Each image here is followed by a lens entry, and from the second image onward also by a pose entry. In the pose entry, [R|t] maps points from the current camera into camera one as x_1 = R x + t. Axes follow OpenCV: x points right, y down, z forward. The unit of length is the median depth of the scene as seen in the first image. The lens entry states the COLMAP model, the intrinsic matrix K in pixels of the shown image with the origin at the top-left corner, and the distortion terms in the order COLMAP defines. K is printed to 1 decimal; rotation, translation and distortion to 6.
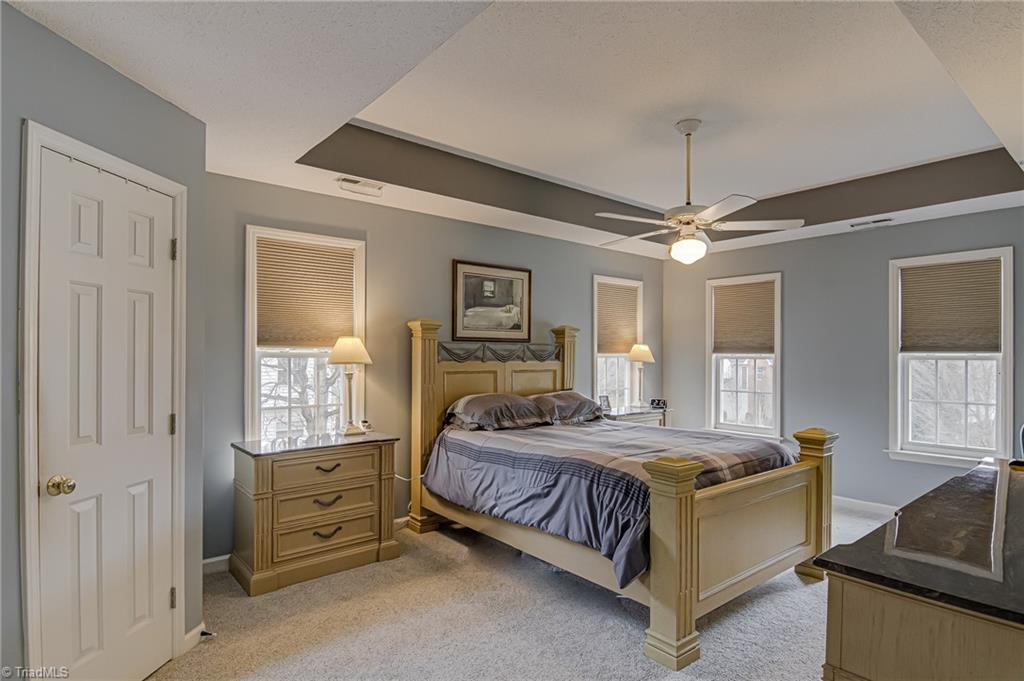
lens RADIAL K [[541.4, 0, 511.9], [0, 541.4, 331.1], [0, 0, 1]] dist [0.003993, -0.018373]
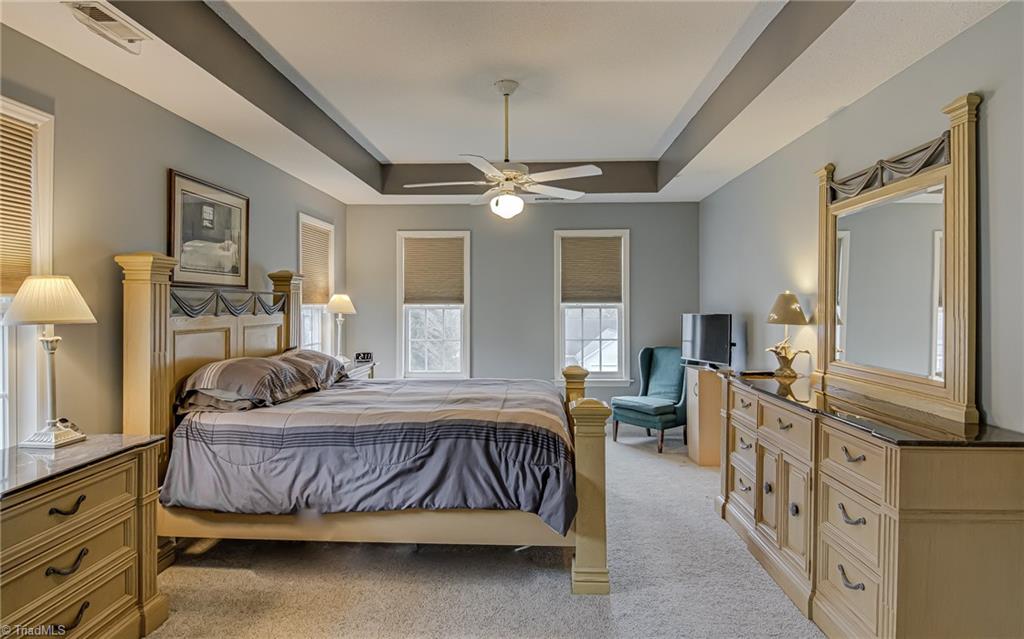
lens RADIAL K [[554.2, 0, 509.2], [0, 554.2, 283.5], [0, 0, 1]] dist [-0.000639, -0.010784]
pose [[0.672208, 0.024578, 0.739954, -0.375945], [-0.027844, 0.999581, -0.007907, 0.008303], [-0.739838, -0.015288, 0.672611, 0.225434]]
